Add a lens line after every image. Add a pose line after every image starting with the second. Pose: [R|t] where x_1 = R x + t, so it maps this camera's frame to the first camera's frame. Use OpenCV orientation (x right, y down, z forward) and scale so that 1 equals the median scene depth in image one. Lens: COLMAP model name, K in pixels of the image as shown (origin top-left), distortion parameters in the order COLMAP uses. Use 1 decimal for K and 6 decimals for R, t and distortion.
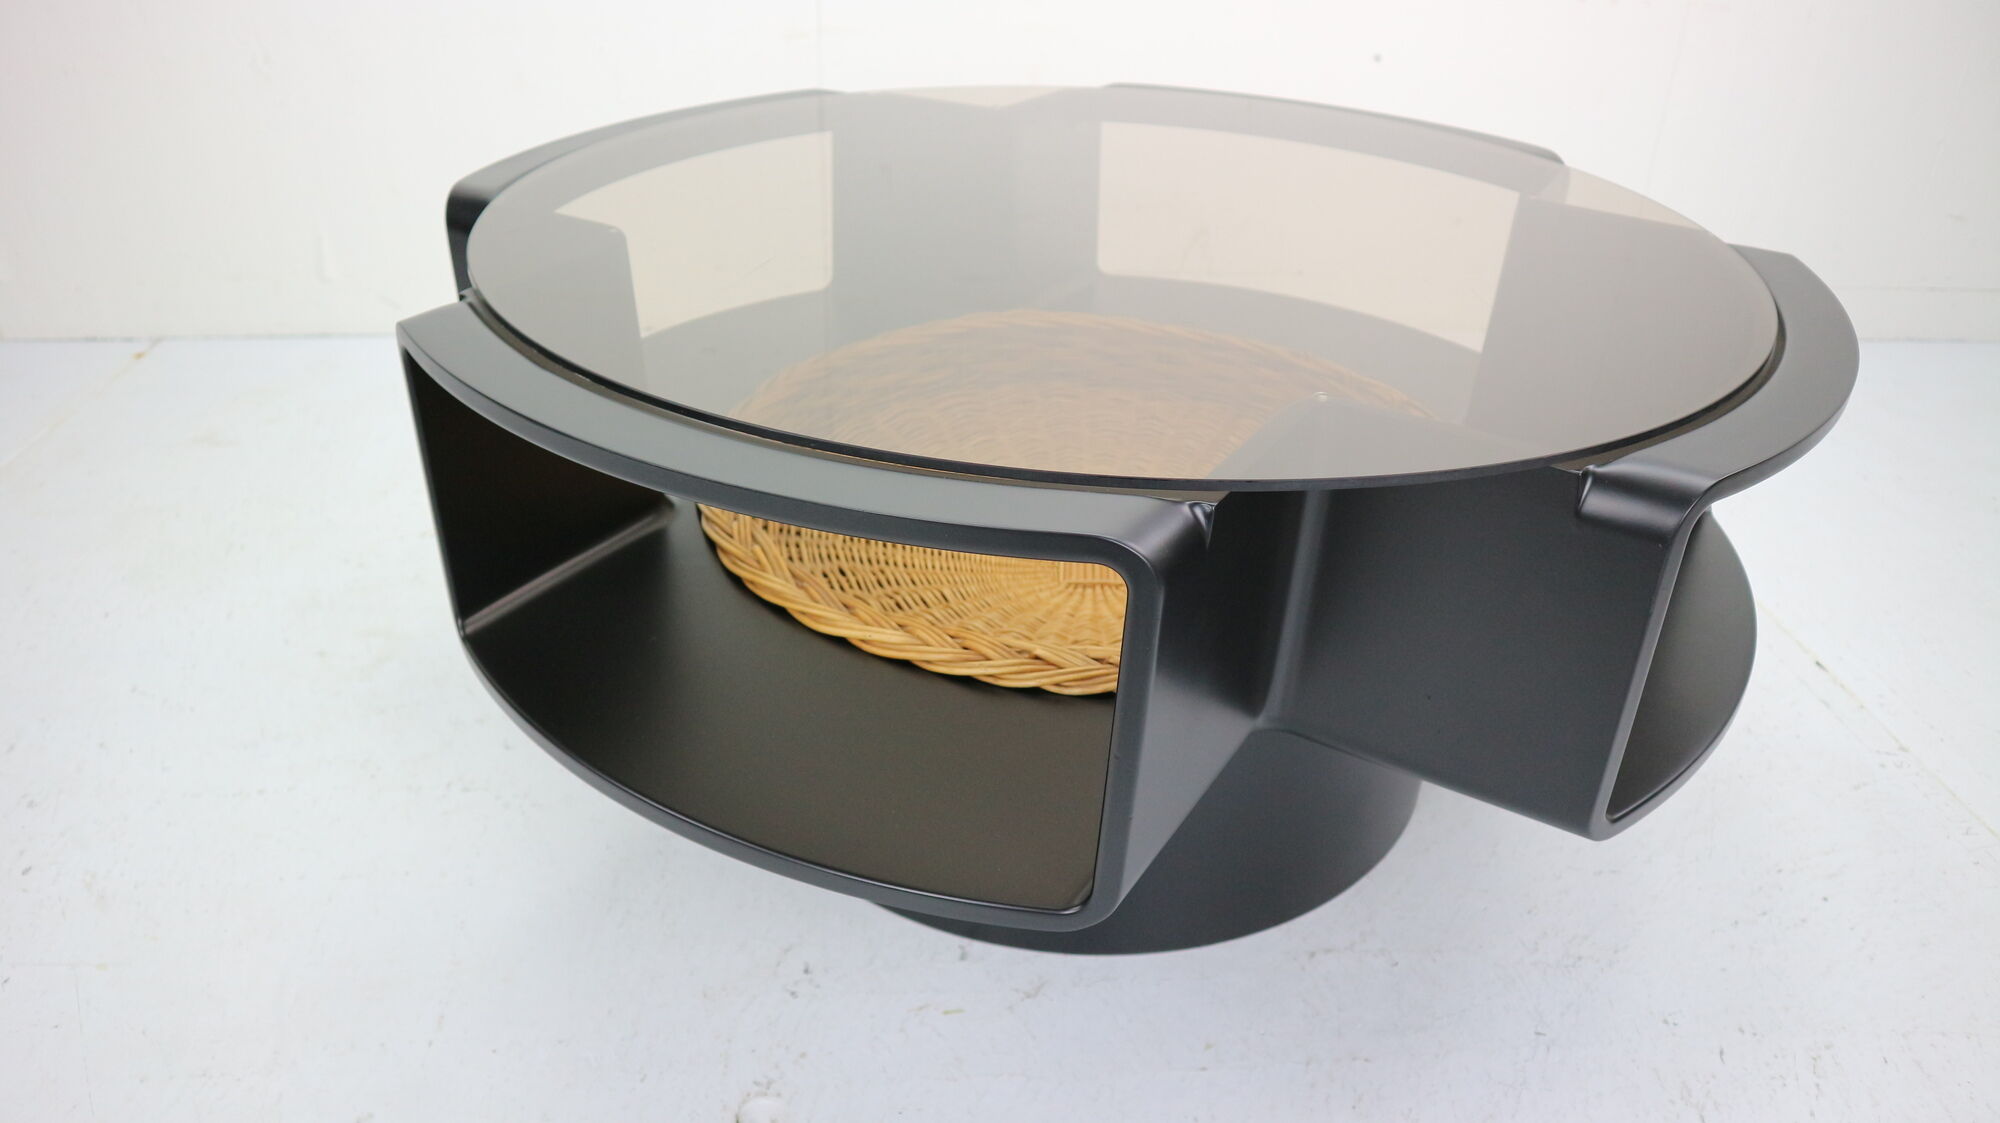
lens RADIAL K [[1390.1, 0, 1006.3], [0, 1390.1, 569.6], [0, 0, 1]] dist [-0.113011, 0.076184]
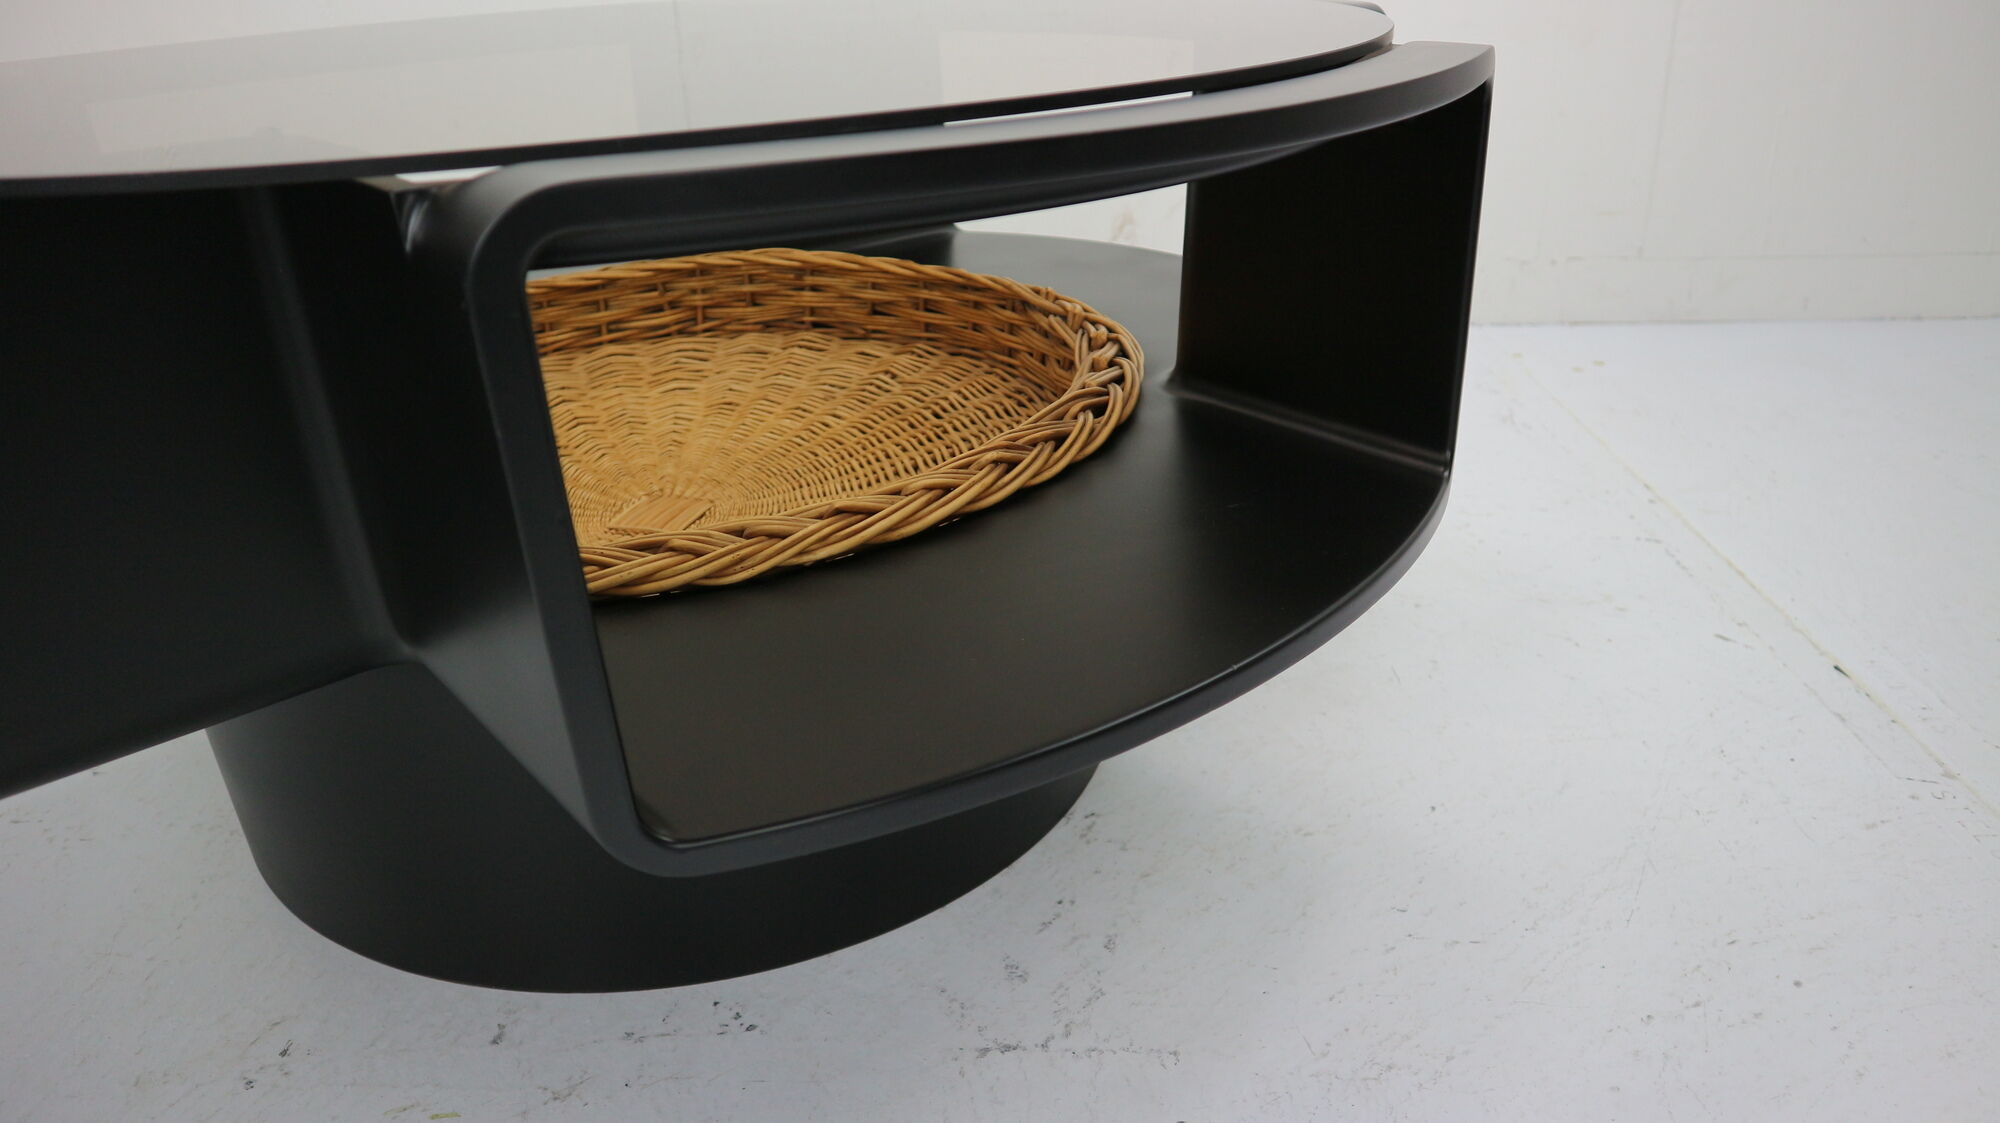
lens RADIAL K [[1390.1, 0, 996.0], [0, 1390.1, 576.2], [0, 0, 1]] dist [-0.113011, 0.076184]
pose [[0.993776, -0.023910, -0.108798, 0.310333], [0.015138, 0.996619, -0.080751, 0.097953], [0.110361, 0.078602, 0.990779, 0.300041]]
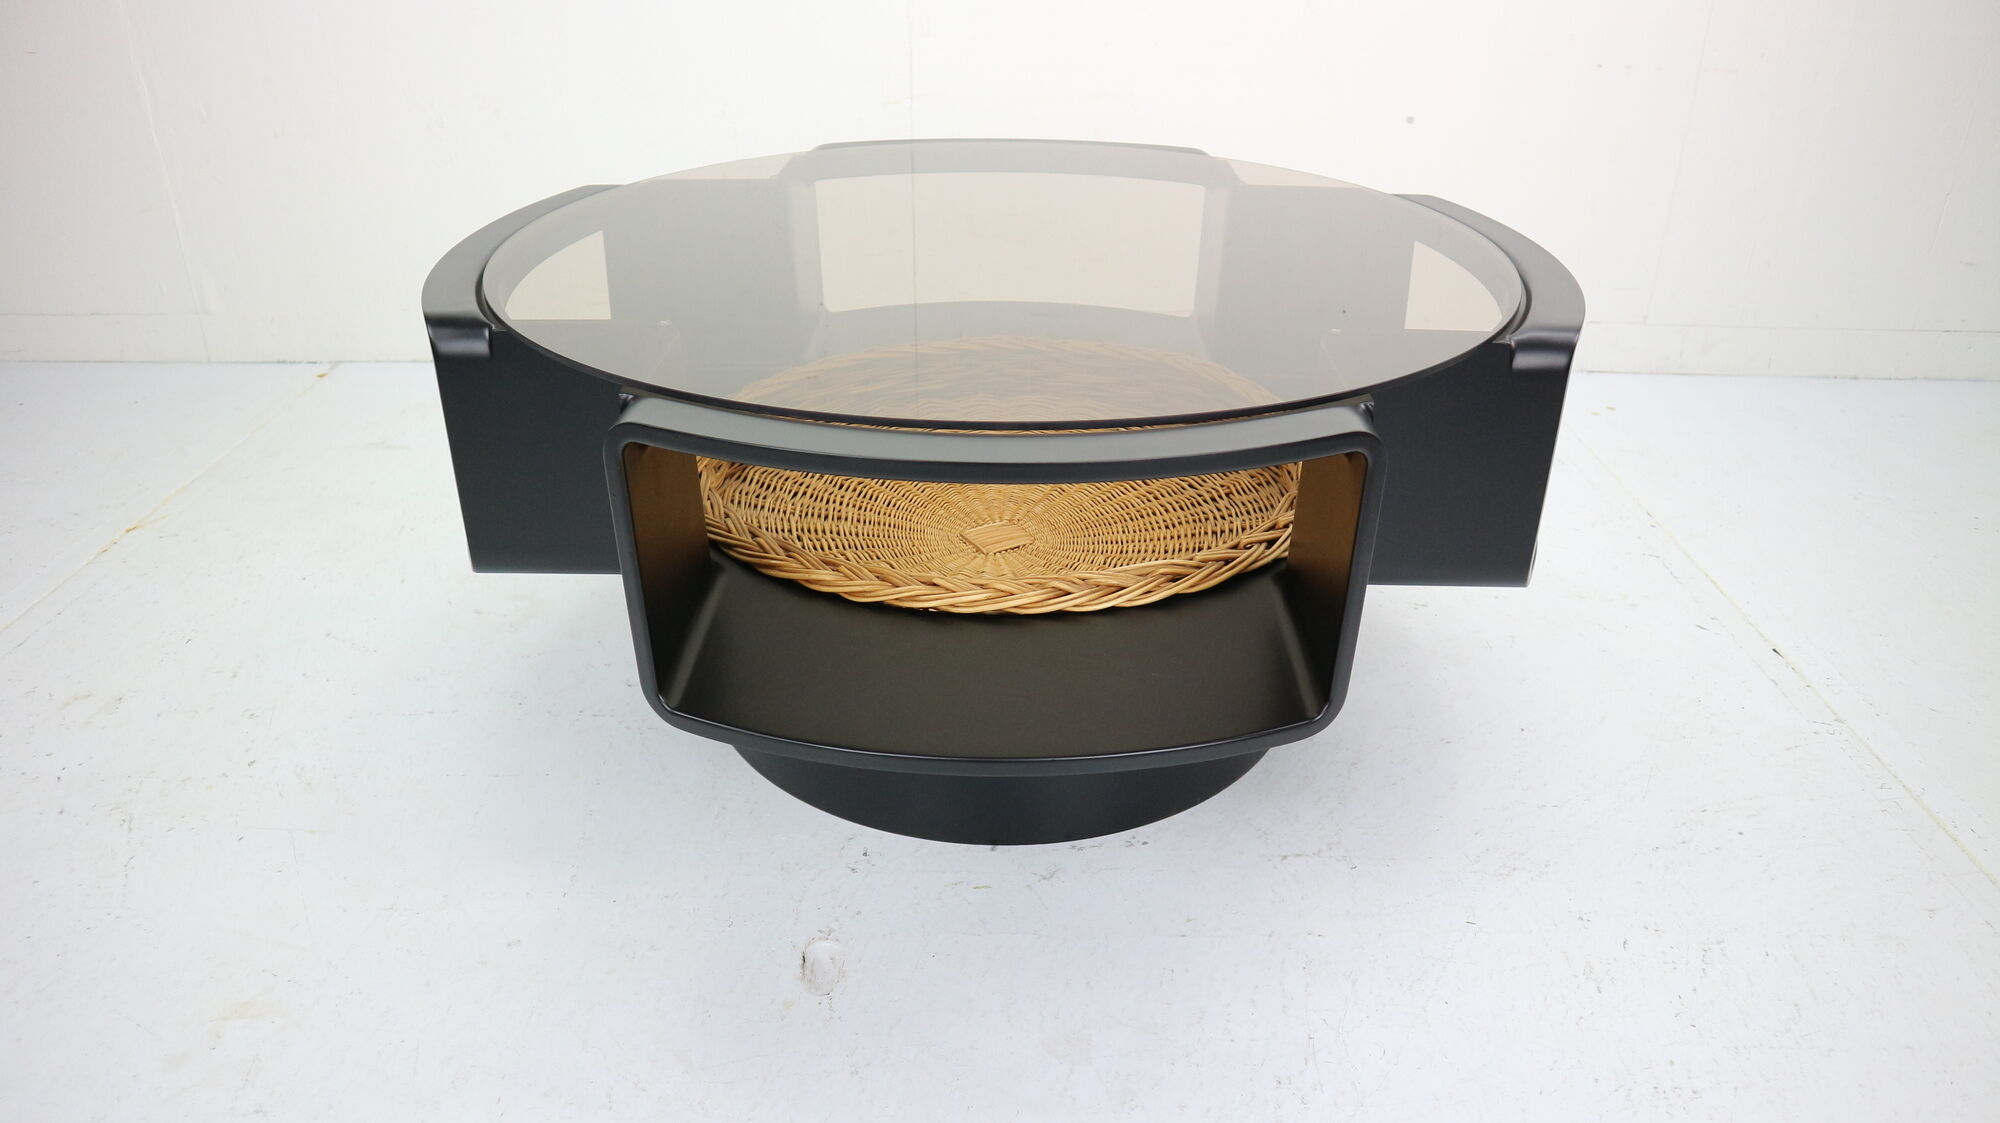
lens RADIAL K [[1390.1, 0, 1010.3], [0, 1390.1, 566.5], [0, 0, 1]] dist [-0.113011, 0.076184]
pose [[0.997201, 0.017768, -0.072623, 0.067213], [-0.020937, 0.998851, -0.043110, 0.083825], [0.071774, 0.044510, 0.996427, -0.226645]]
